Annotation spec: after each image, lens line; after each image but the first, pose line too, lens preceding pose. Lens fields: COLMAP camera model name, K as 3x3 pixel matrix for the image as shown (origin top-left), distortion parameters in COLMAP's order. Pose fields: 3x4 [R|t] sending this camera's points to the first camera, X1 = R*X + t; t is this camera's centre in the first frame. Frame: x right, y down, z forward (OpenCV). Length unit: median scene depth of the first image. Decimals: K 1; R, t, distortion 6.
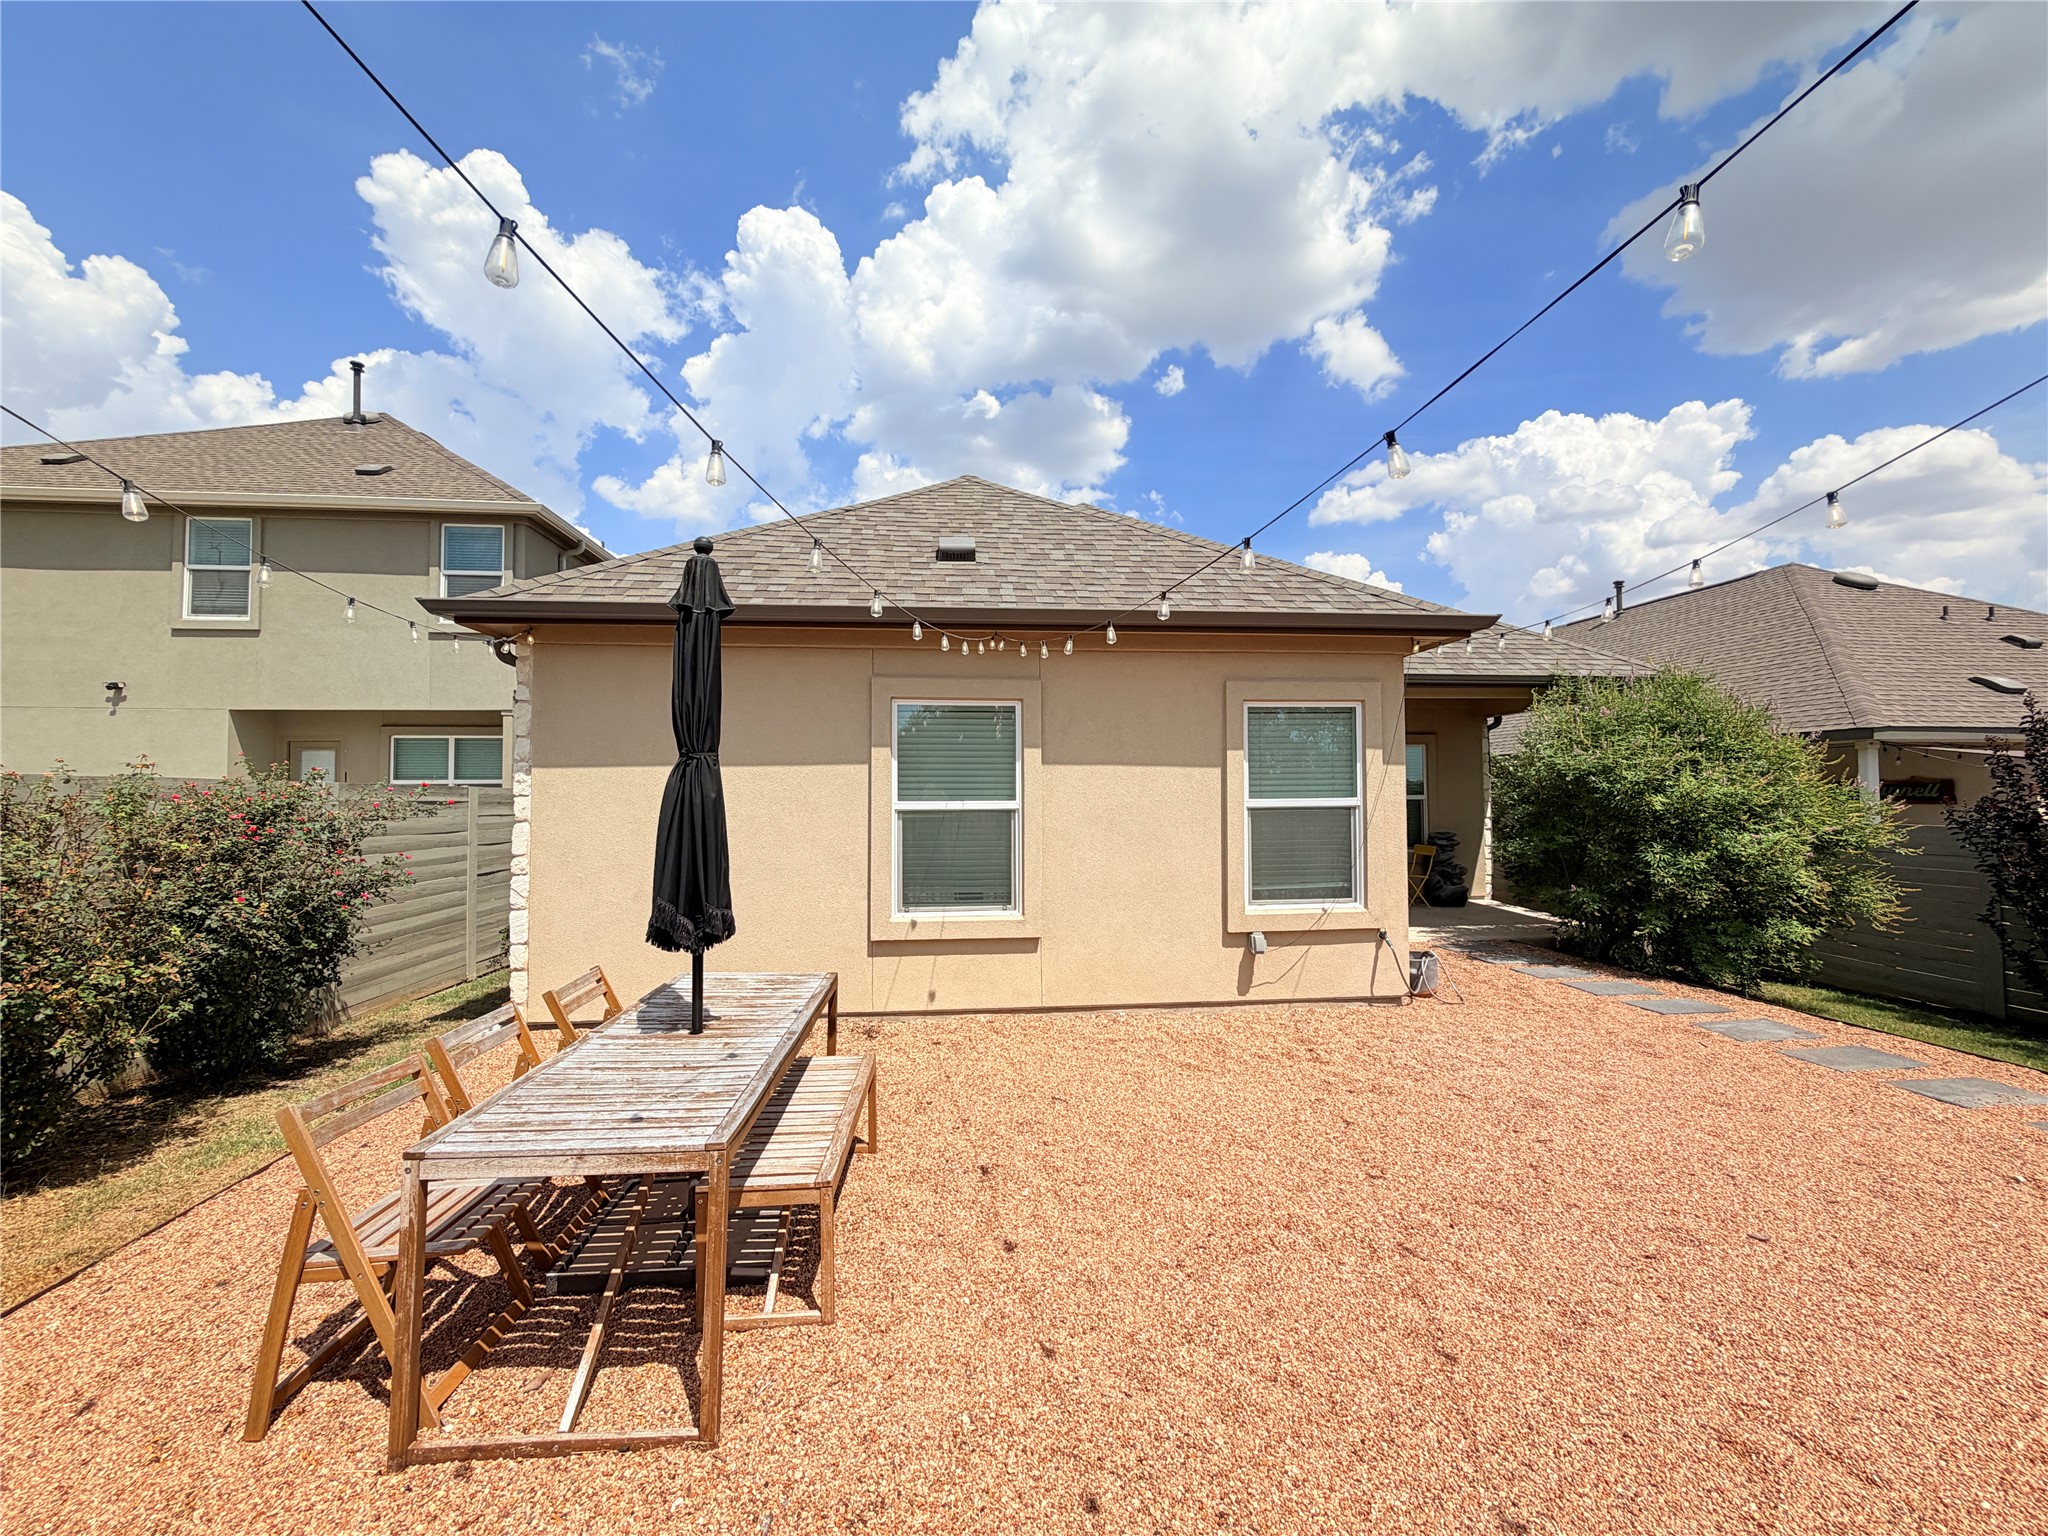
lens RADIAL K [[816.4, 0, 1020.4], [0, 816.4, 767.1], [0, 0, 1]] dist [-0.001036, 0.000035]
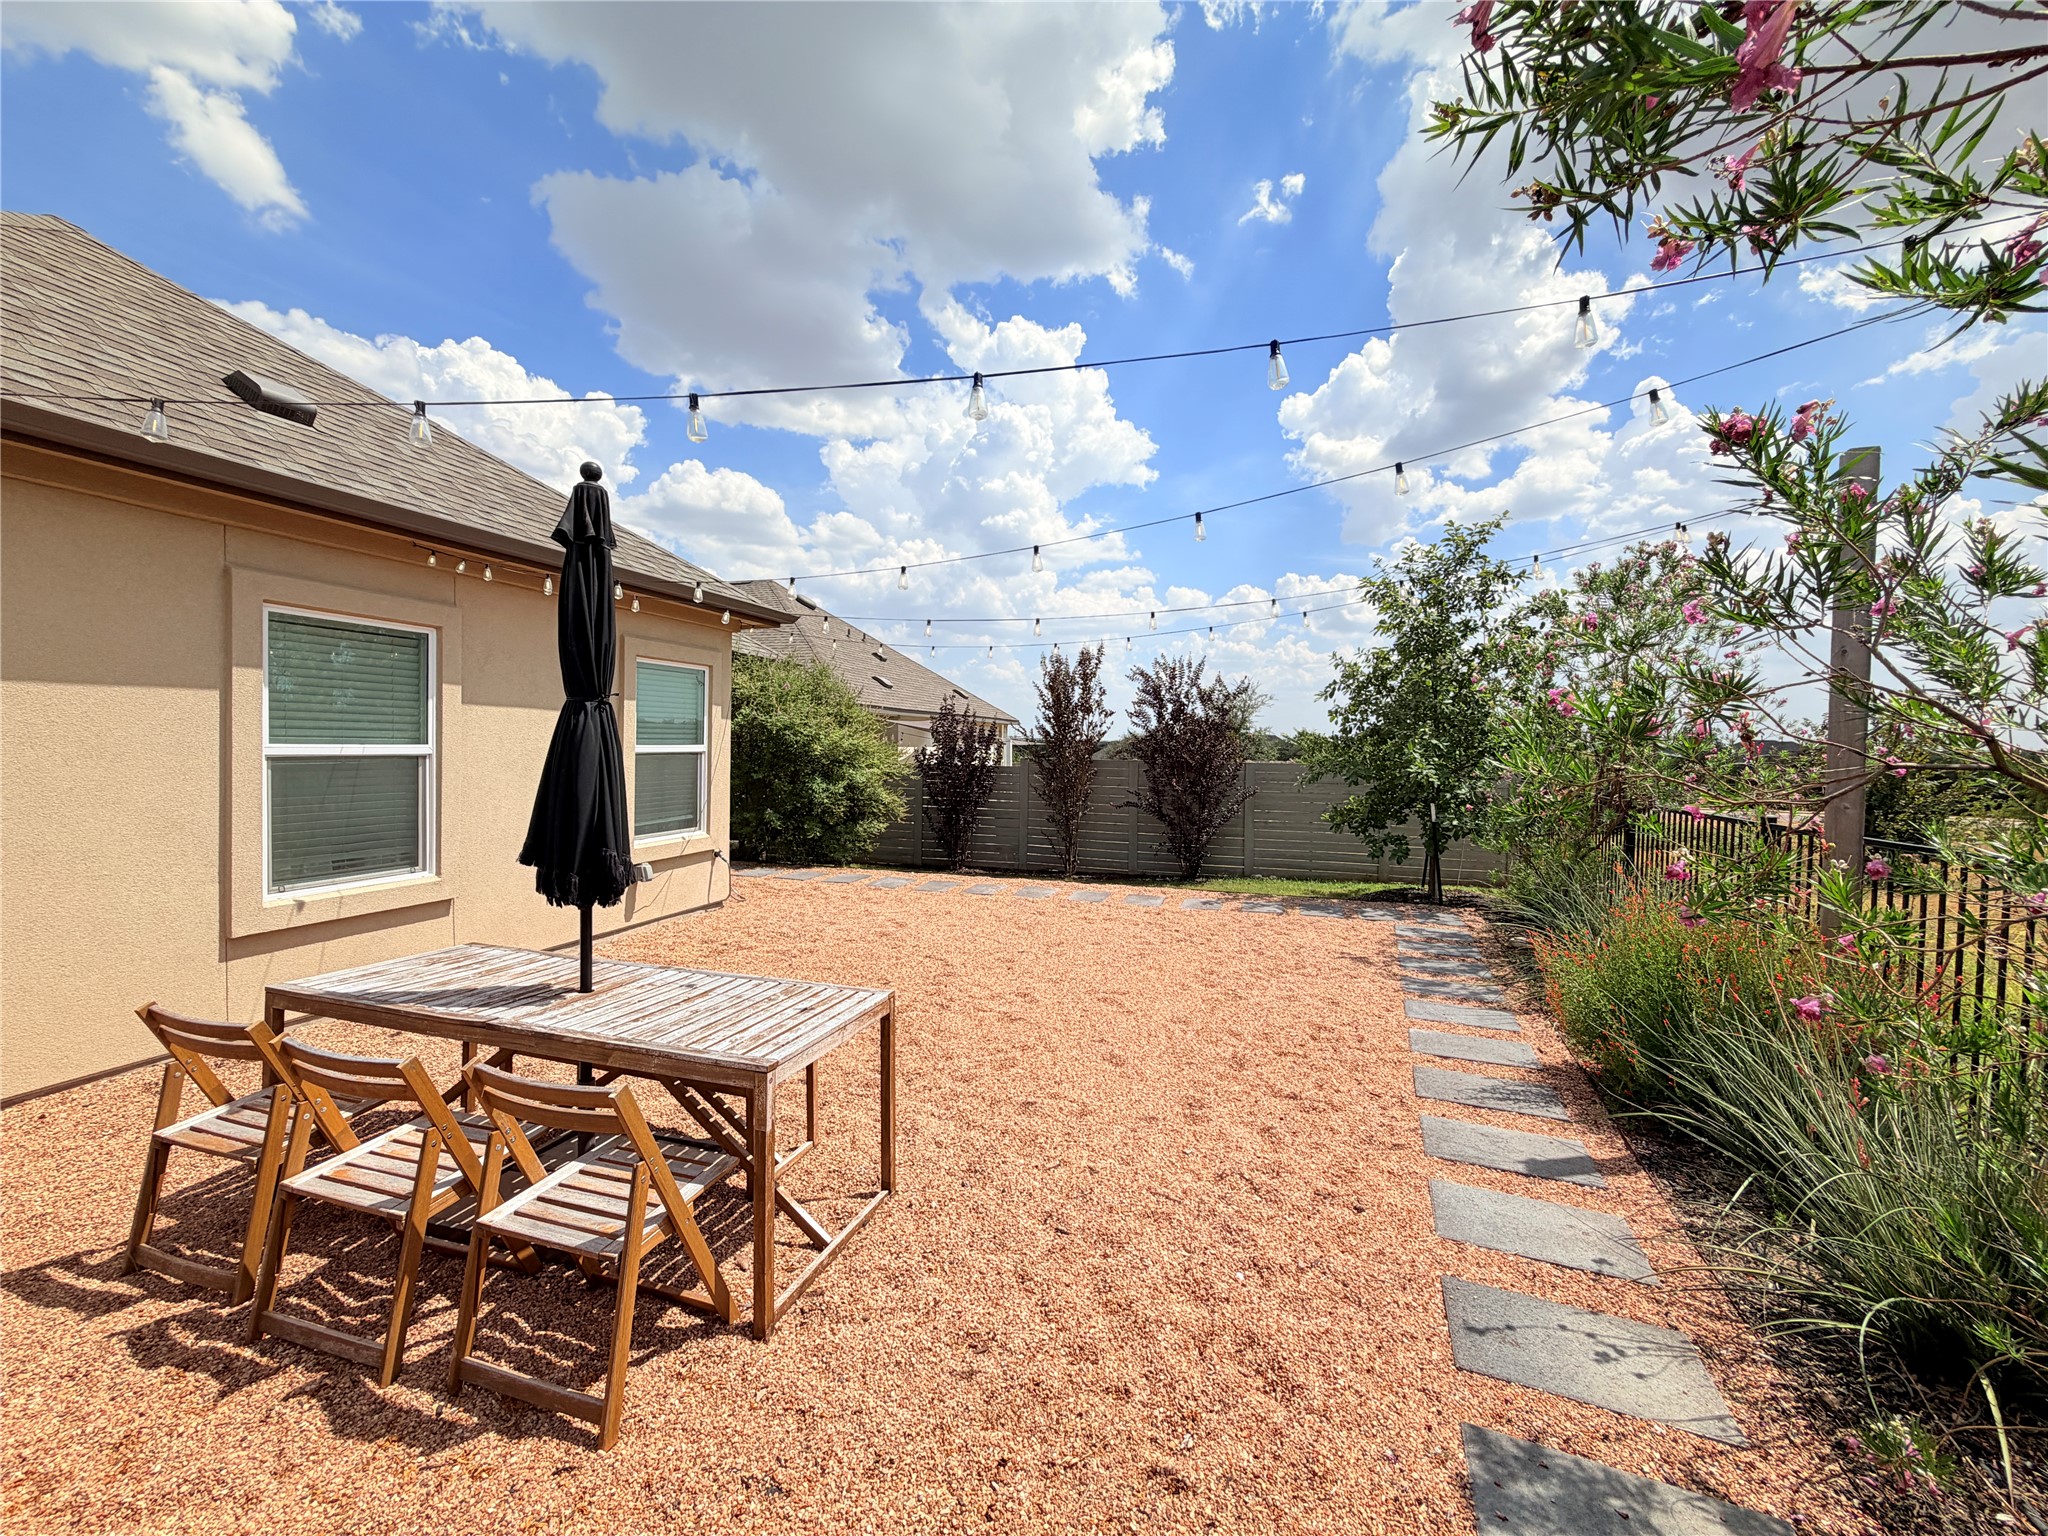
lens RADIAL K [[816.4, 0, 1020.4], [0, 816.4, 767.1], [0, 0, 1]] dist [-0.001036, 0.000035]
pose [[0.385199, -0.014793, 0.922715, -0.549457], [-0.049822, 0.998080, 0.036801, 0.002244], [-0.921488, -0.060147, 0.383722, 0.094150]]
